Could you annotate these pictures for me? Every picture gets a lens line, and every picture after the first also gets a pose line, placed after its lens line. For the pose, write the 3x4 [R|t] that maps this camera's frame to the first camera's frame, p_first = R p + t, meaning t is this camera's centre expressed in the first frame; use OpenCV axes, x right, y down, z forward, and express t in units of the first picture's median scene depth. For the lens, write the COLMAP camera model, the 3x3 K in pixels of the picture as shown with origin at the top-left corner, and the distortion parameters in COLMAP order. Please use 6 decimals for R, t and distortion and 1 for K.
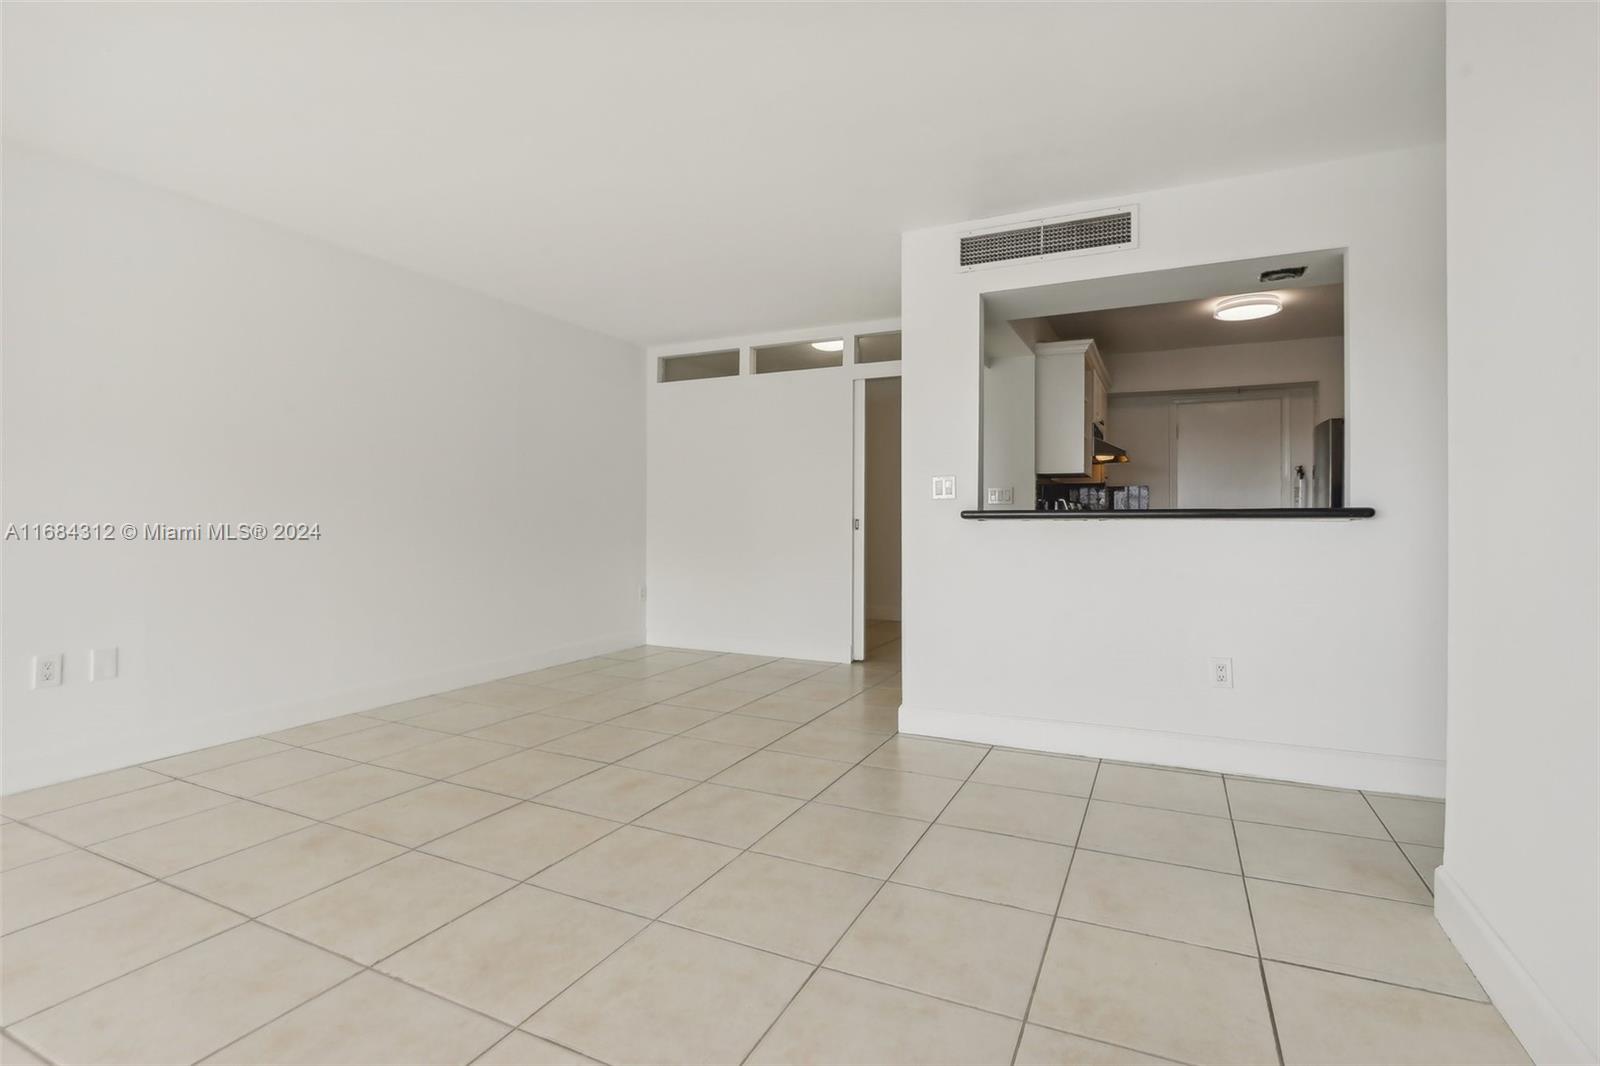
lens RADIAL K [[754.0, 0, 810.9], [0, 754.0, 525.6], [0, 0, 1]] dist [-0.019091, 0.006030]
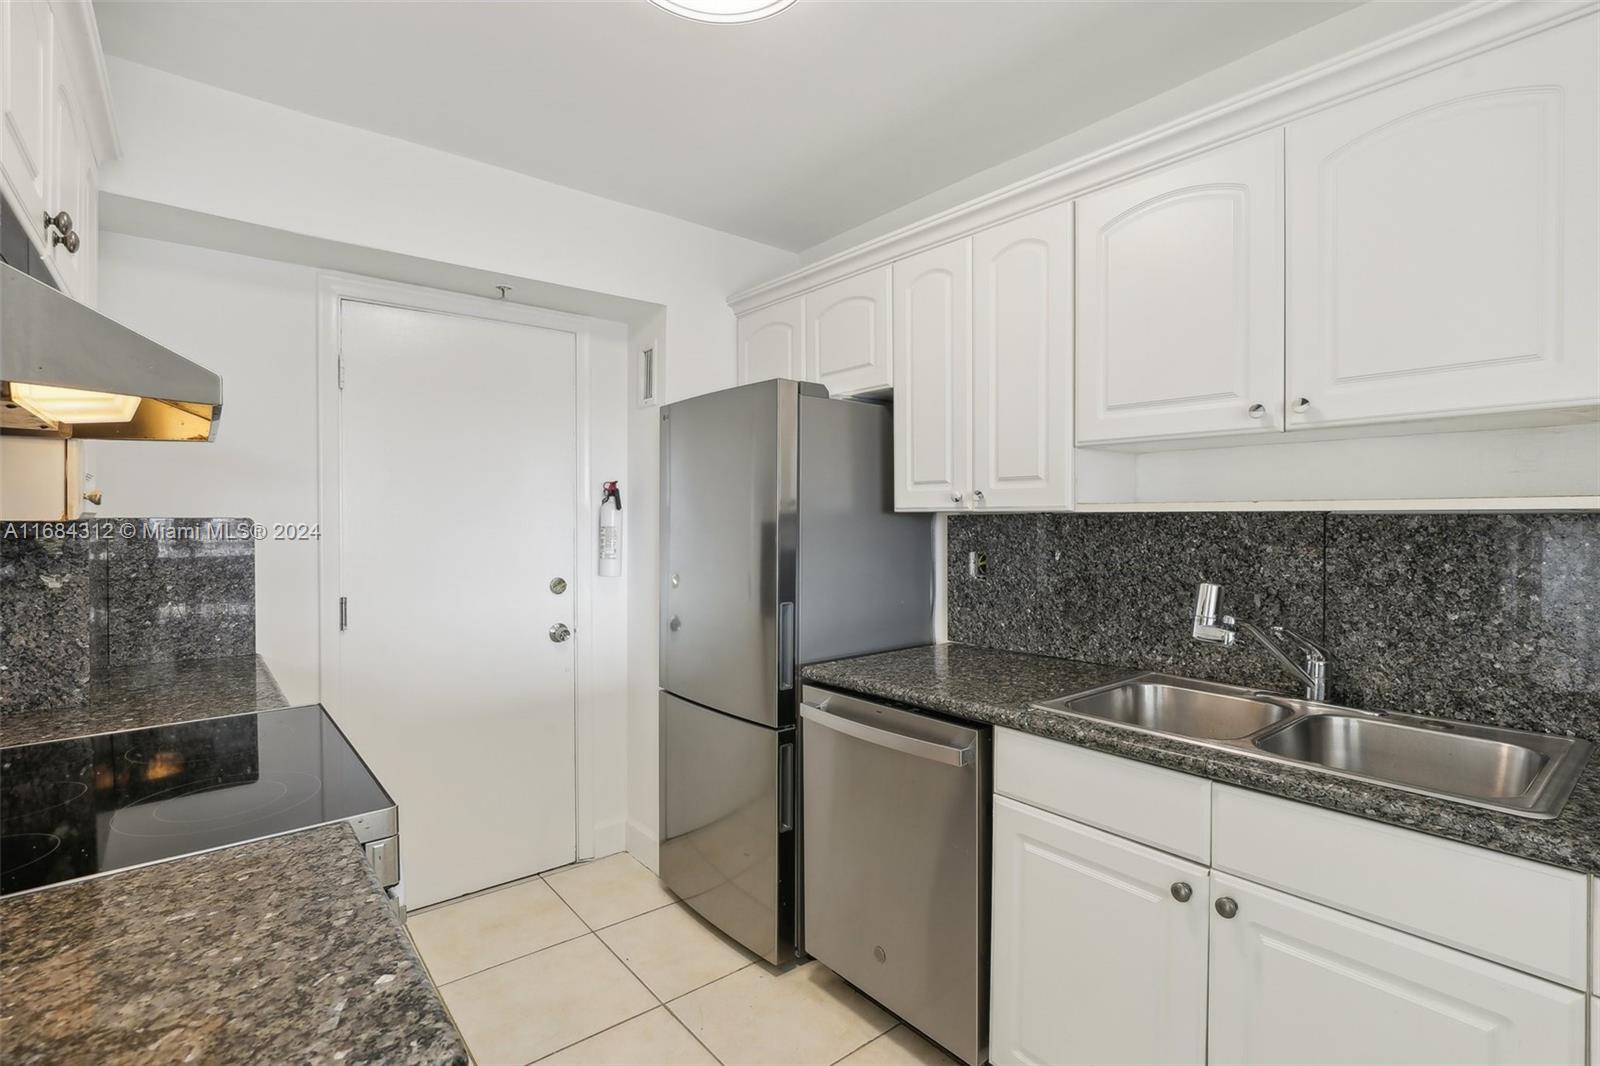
lens RADIAL K [[754.0, 0, 807.9], [0, 754.0, 525.6], [0, 0, 1]] dist [-0.019091, 0.006030]
pose [[0.419134, -0.011942, 0.907846, 0.539290], [0.006297, 0.999928, 0.010246, -0.111842], [-0.907902, 0.001422, 0.419179, 1.371809]]
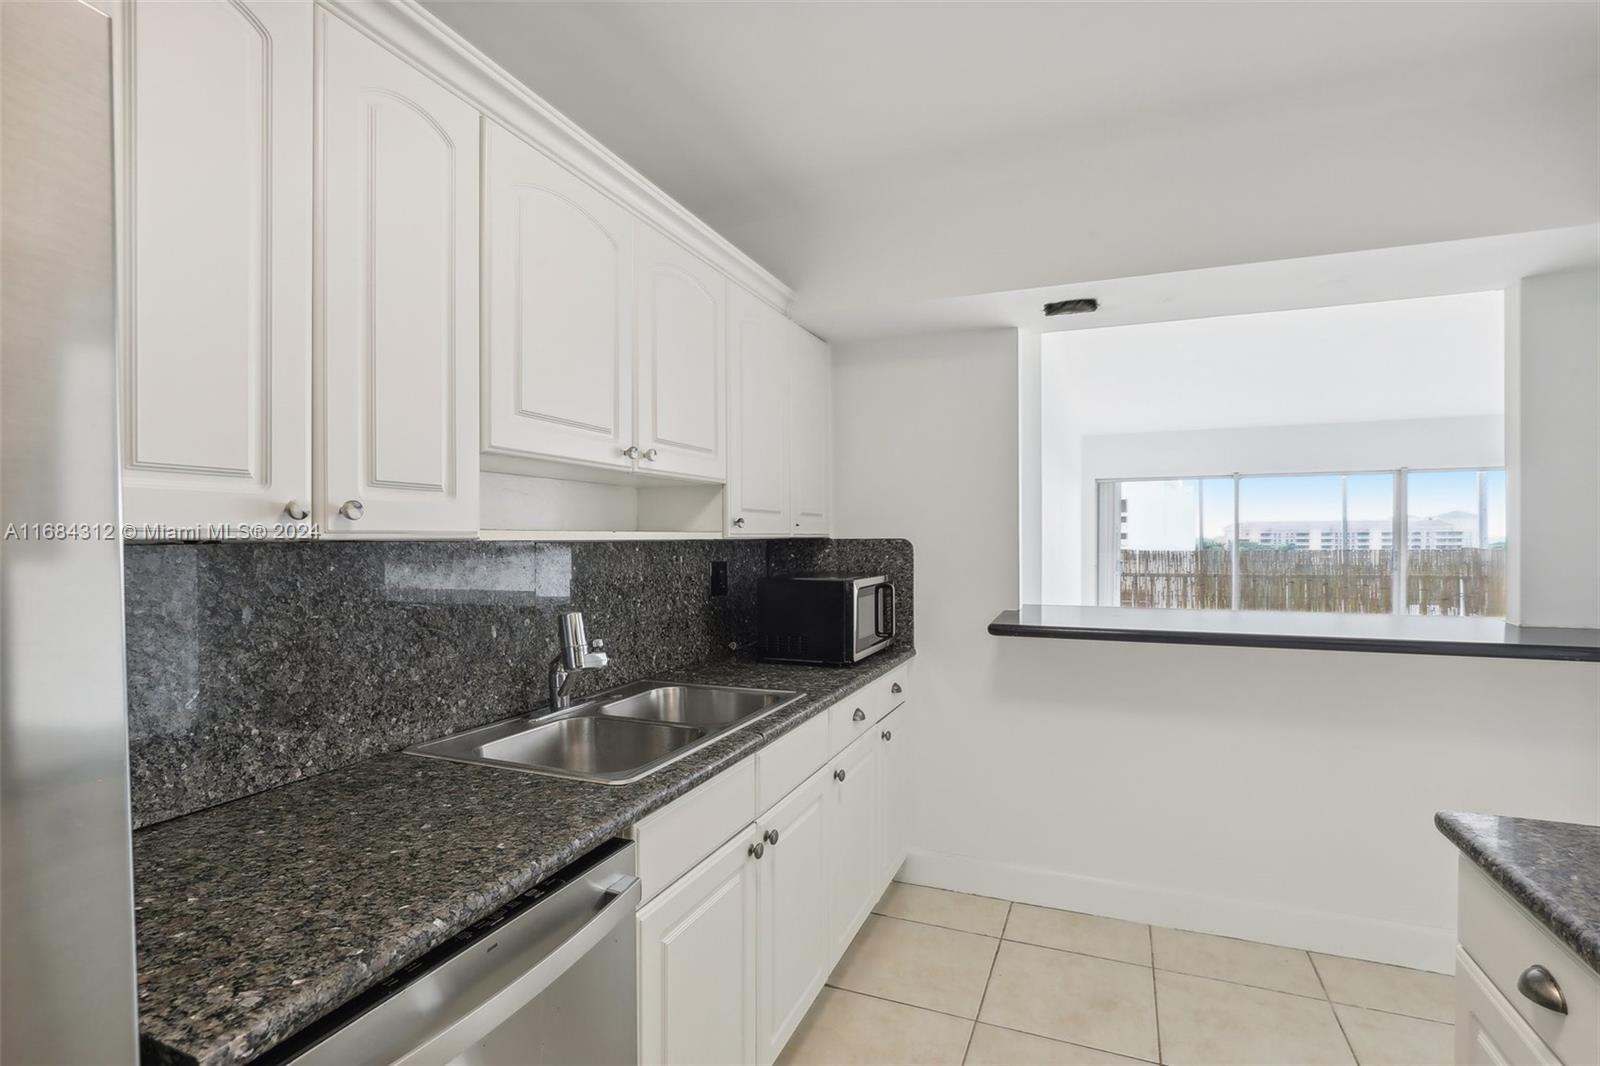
lens RADIAL K [[754.0, 0, 808.9], [0, 754.0, 550.3], [0, 0, 1]] dist [-0.019091, 0.006030]
pose [[-0.998043, 0.003718, -0.062427, 1.021167], [0.002404, 0.999774, 0.021111, -0.118292], [0.062492, 0.020919, -0.997826, 1.889128]]
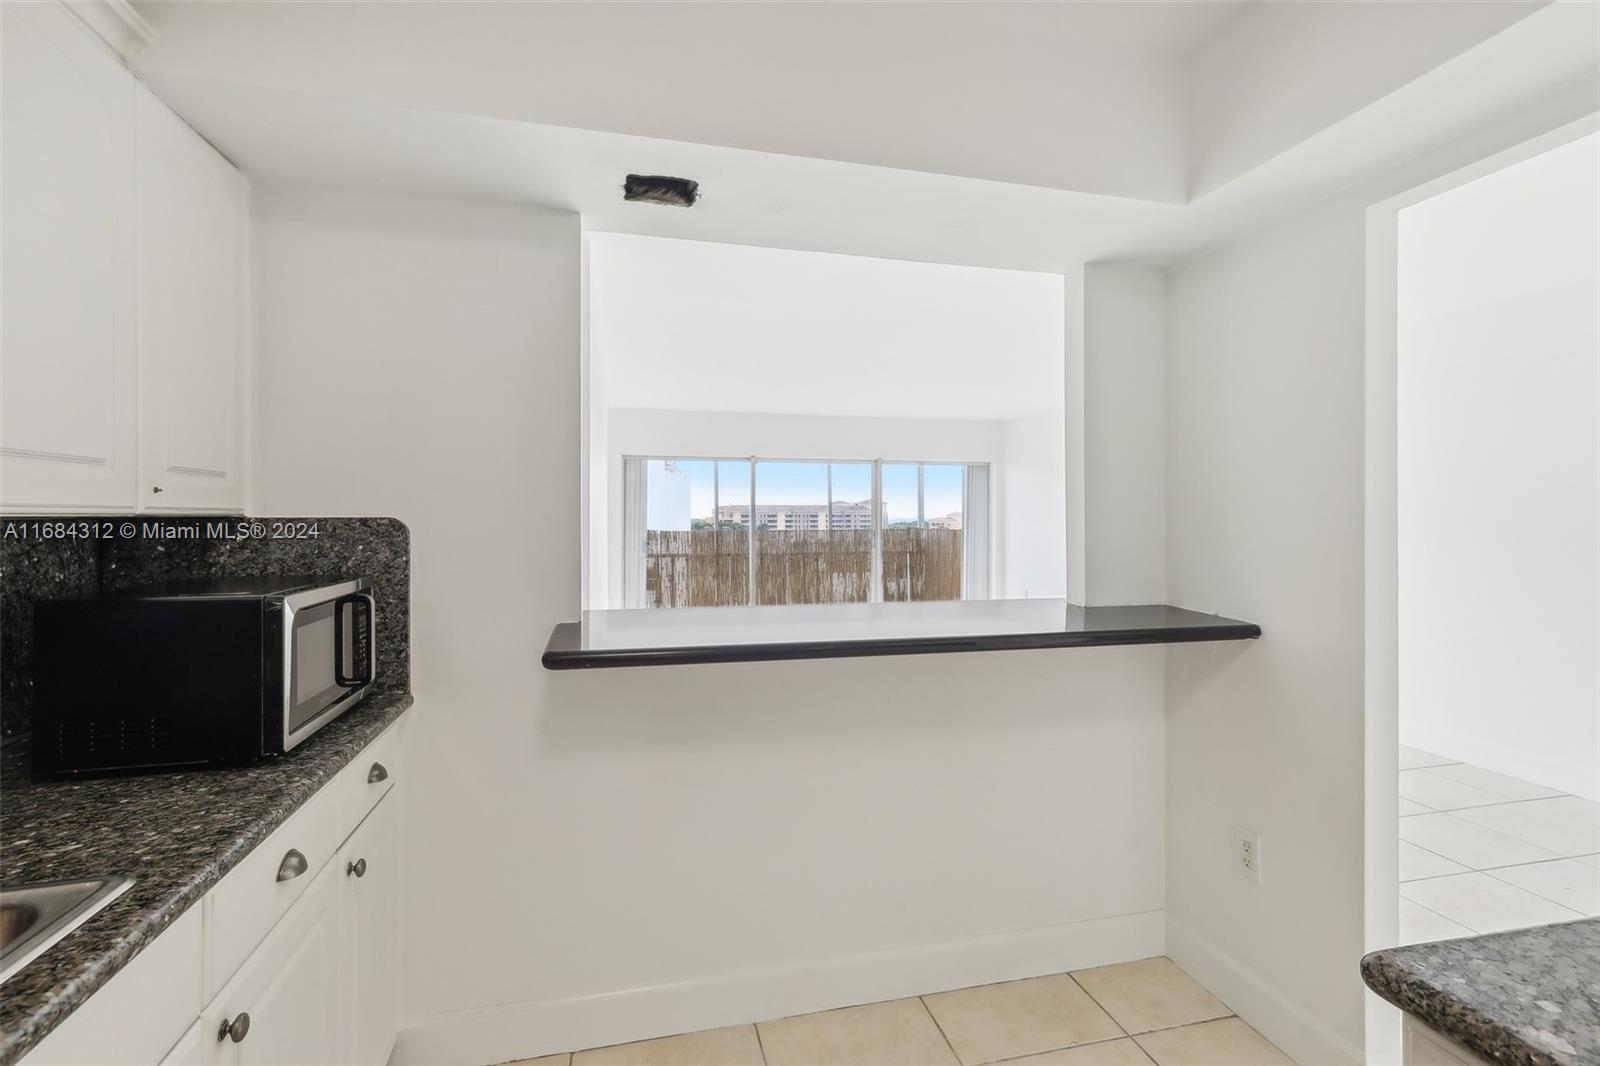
lens RADIAL K [[754.0, 0, 805.2], [0, 754.0, 518.3], [0, 0, 1]] dist [-0.019091, 0.006030]
pose [[-0.771096, -0.001506, -0.636717, 0.964779], [-0.005414, 0.999977, 0.004191, -0.116234], [0.636696, 0.006679, -0.771086, 1.598027]]
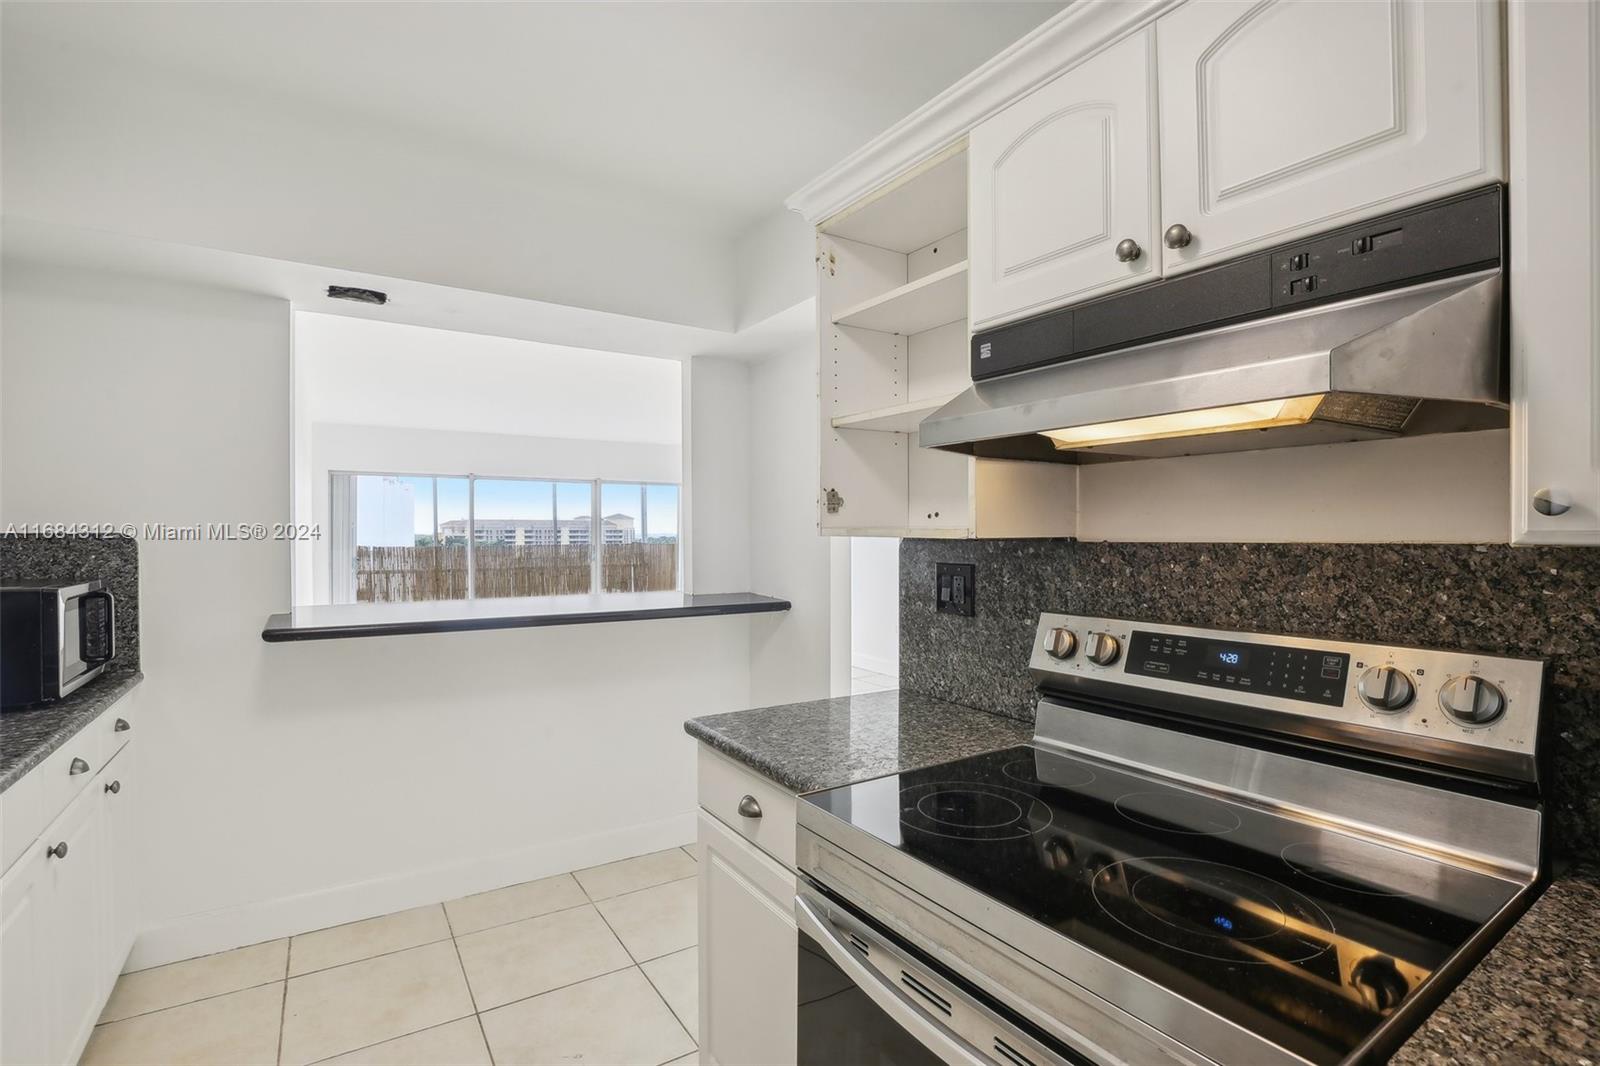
lens RADIAL K [[754.0, 0, 795.2], [0, 754.0, 543.0], [0, 0, 1]] dist [-0.019091, 0.006030]
pose [[-0.532771, 0.009480, -0.846206, 1.111572], [-0.005303, 0.999880, 0.014540, -0.117265], [0.846243, 0.012234, -0.532657, 1.900823]]
